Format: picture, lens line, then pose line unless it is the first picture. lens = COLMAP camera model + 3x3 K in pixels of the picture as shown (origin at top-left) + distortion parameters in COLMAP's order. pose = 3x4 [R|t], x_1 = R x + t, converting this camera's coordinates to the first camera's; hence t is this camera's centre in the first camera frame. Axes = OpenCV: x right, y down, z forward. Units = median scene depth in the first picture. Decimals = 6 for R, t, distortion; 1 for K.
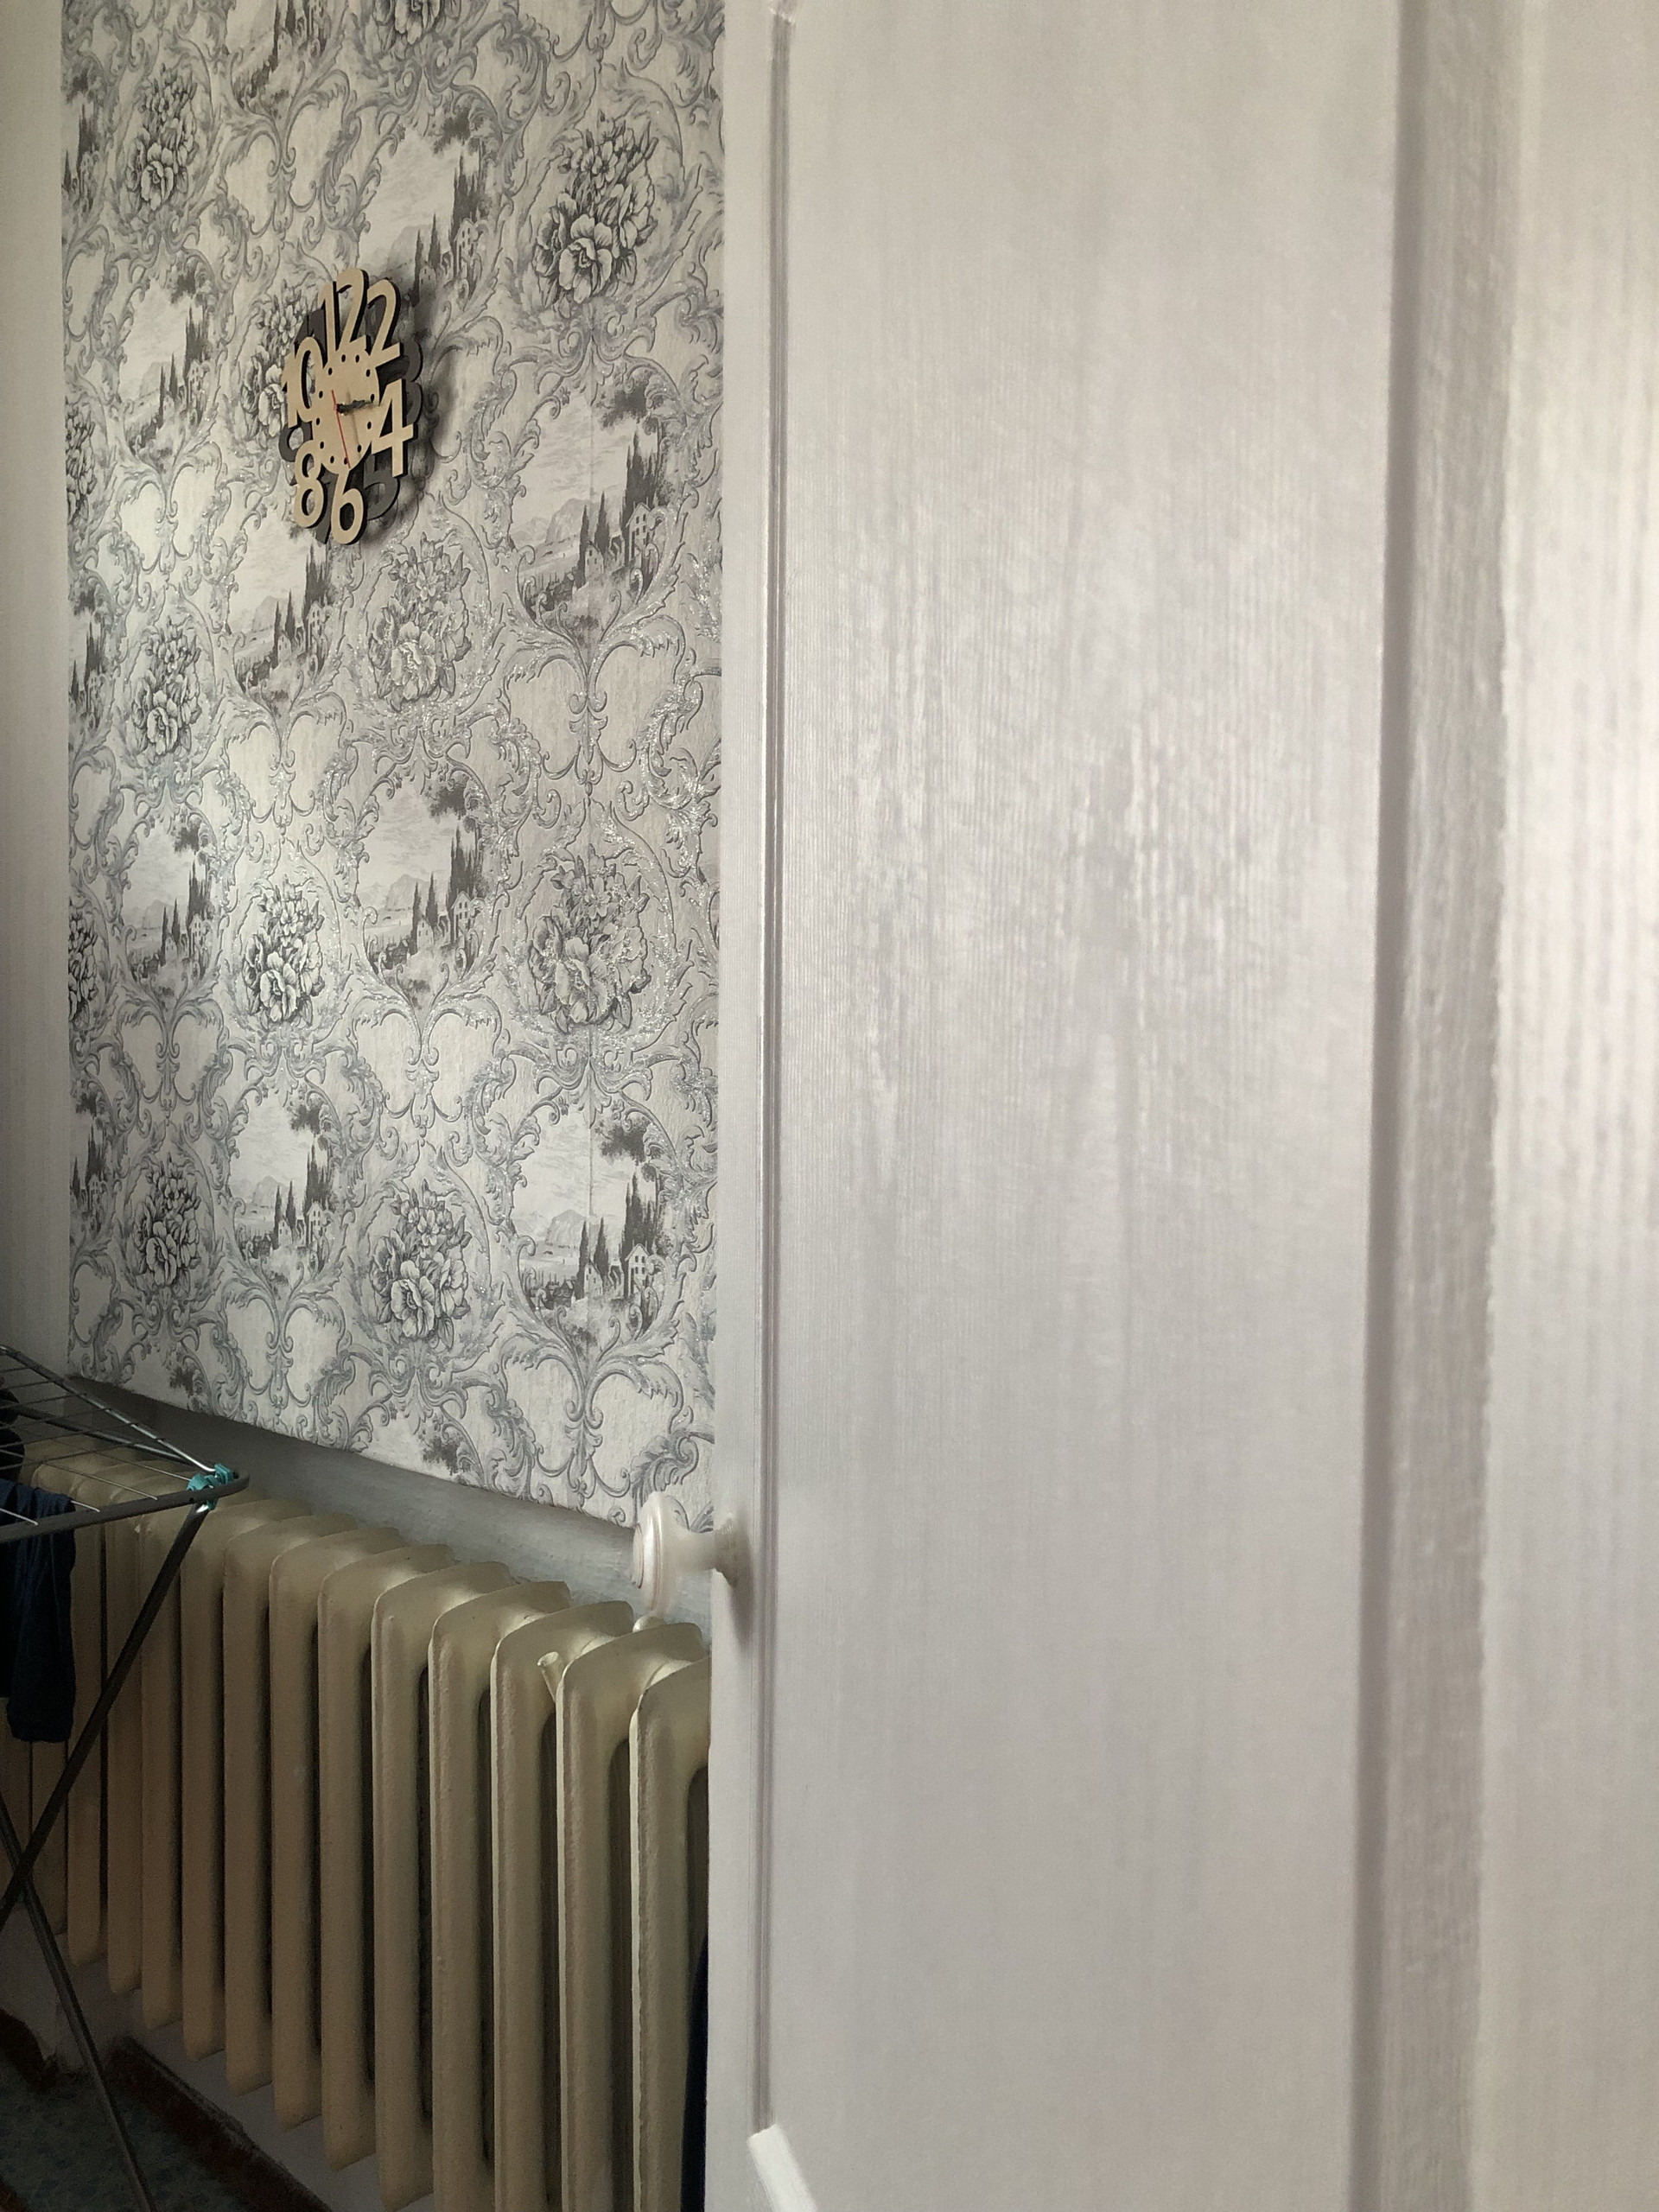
lens RADIAL K [[1748.7, 0, 834.3], [0, 1748.7, 1107.5], [0, 0, 1]] dist [0.048471, -0.025773]
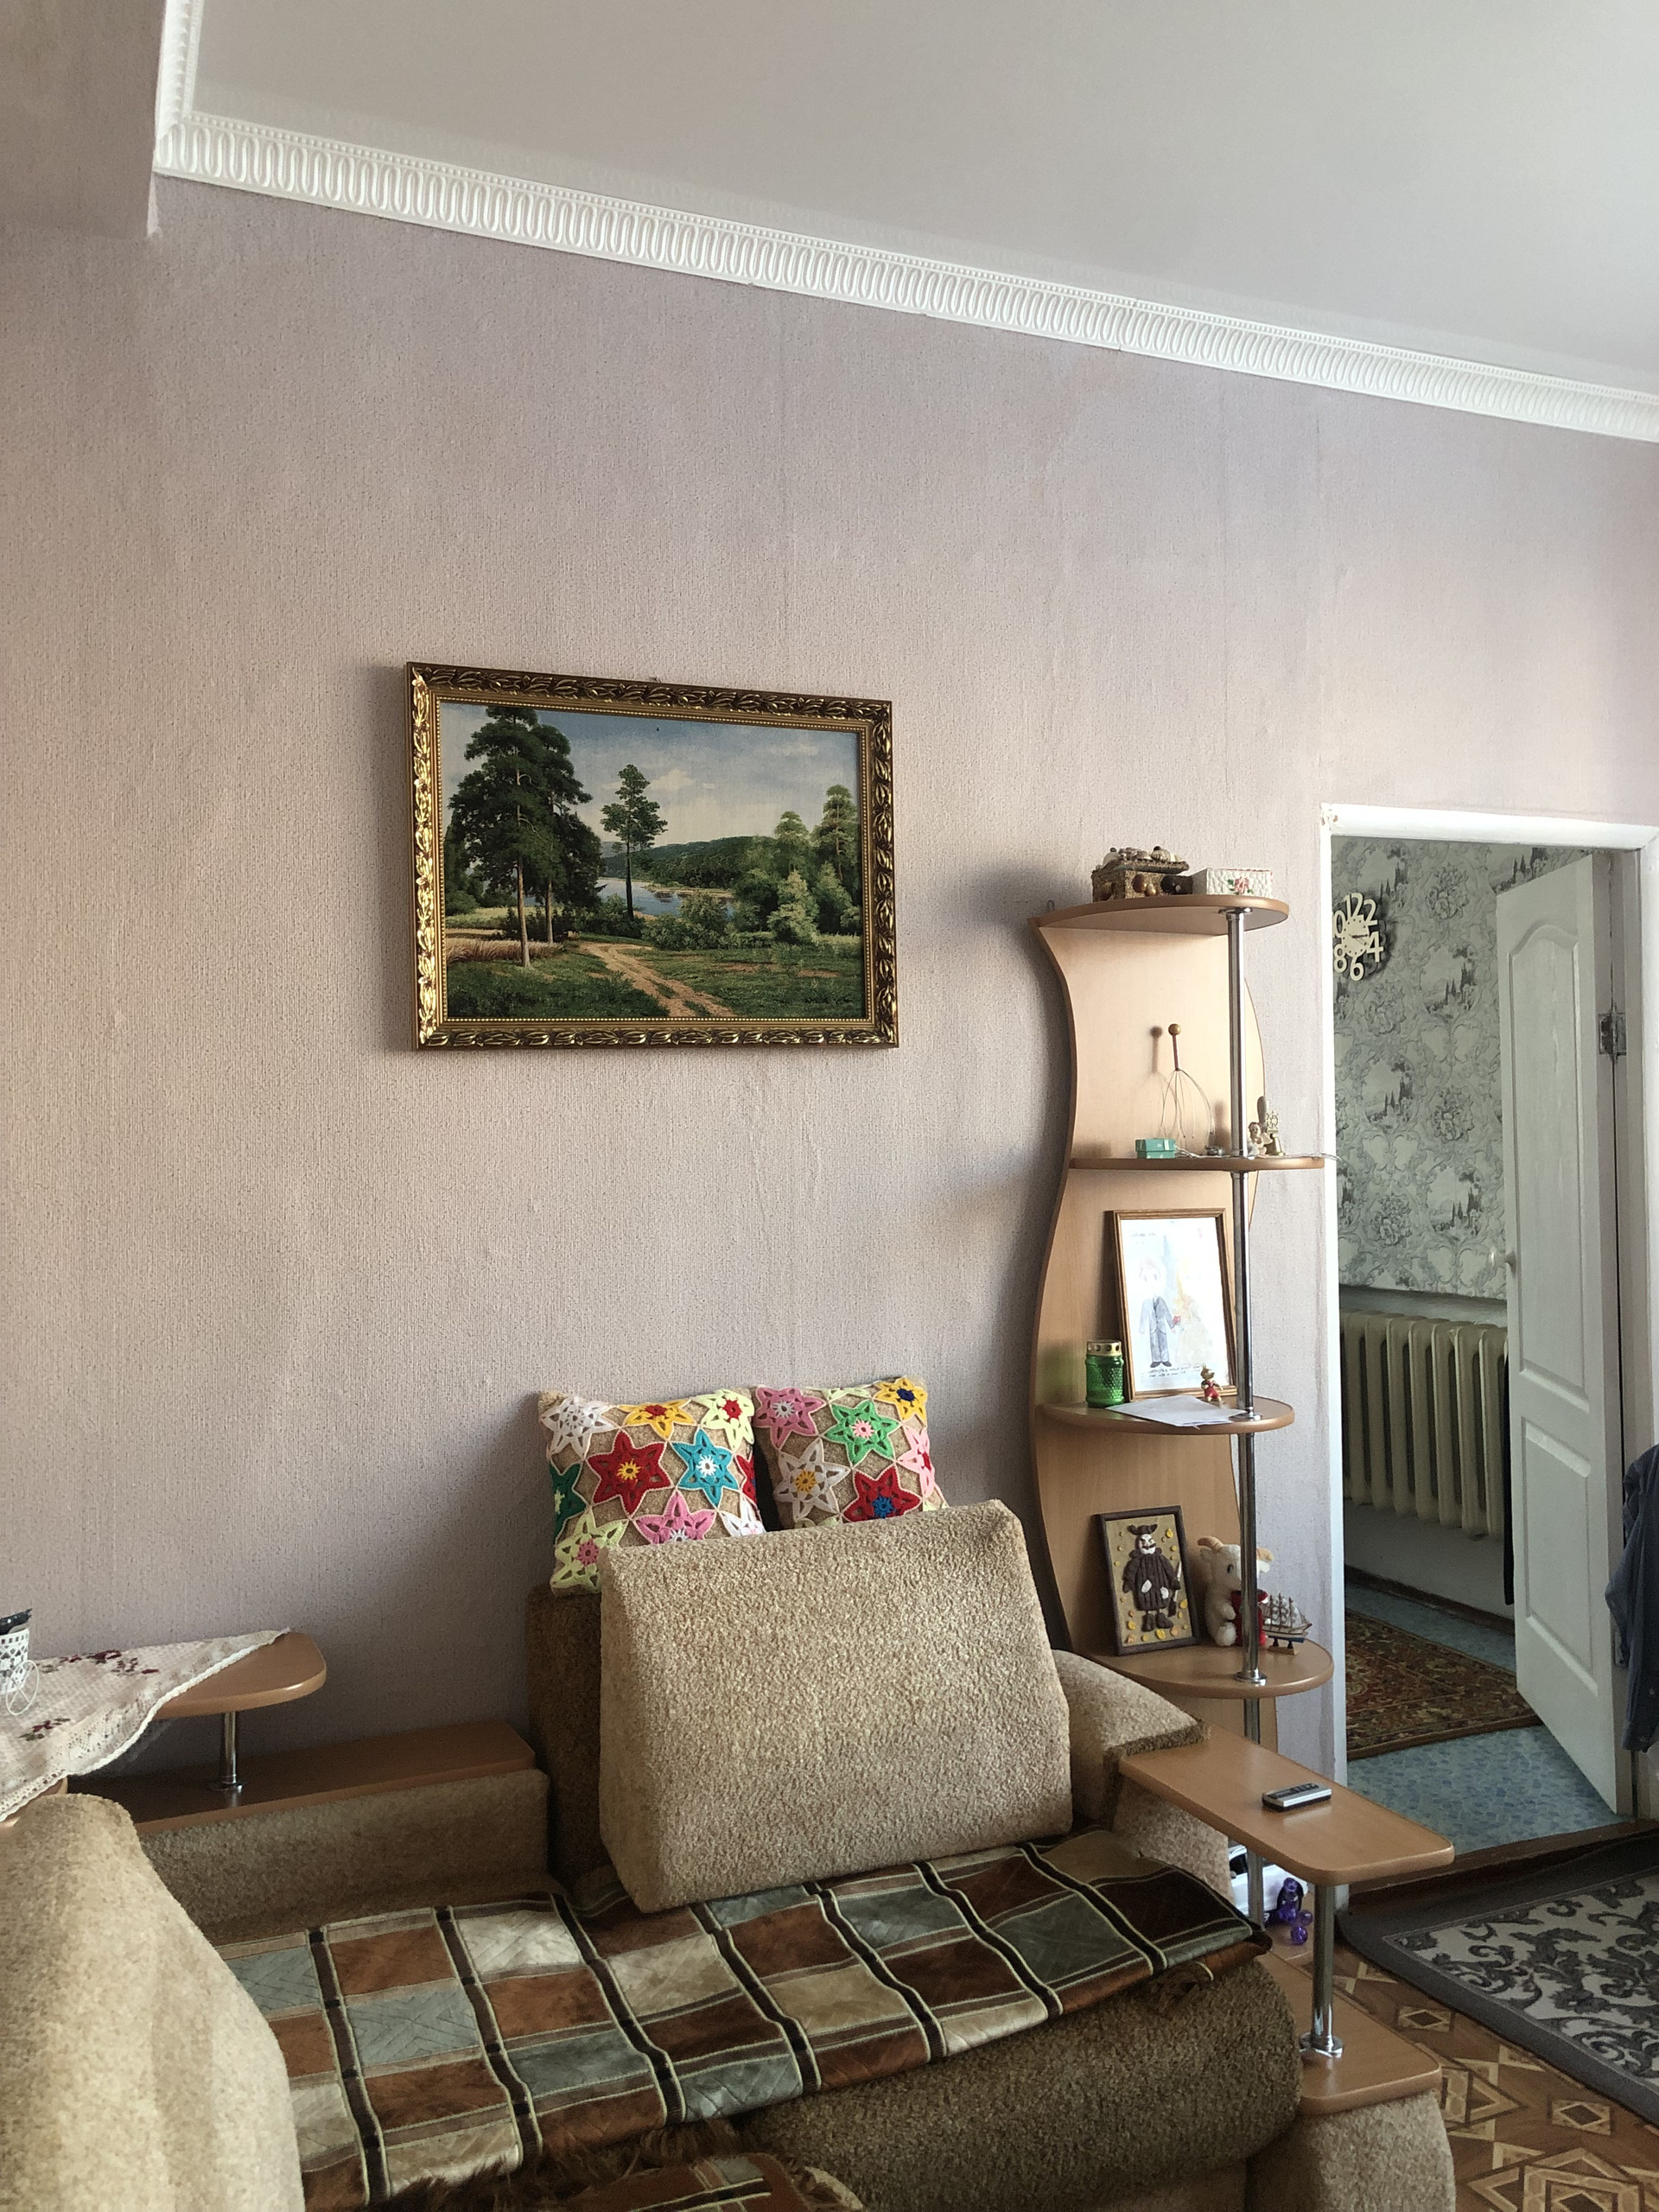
lens RADIAL K [[1748.7, 0, 834.3], [0, 1748.7, 1107.5], [0, 0, 1]] dist [0.048471, -0.025773]
pose [[0.917548, -0.035734, -0.396016, 0.090553], [0.023314, 0.999075, -0.036131, -0.016968], [0.396941, 0.023919, 0.917533, -2.254836]]
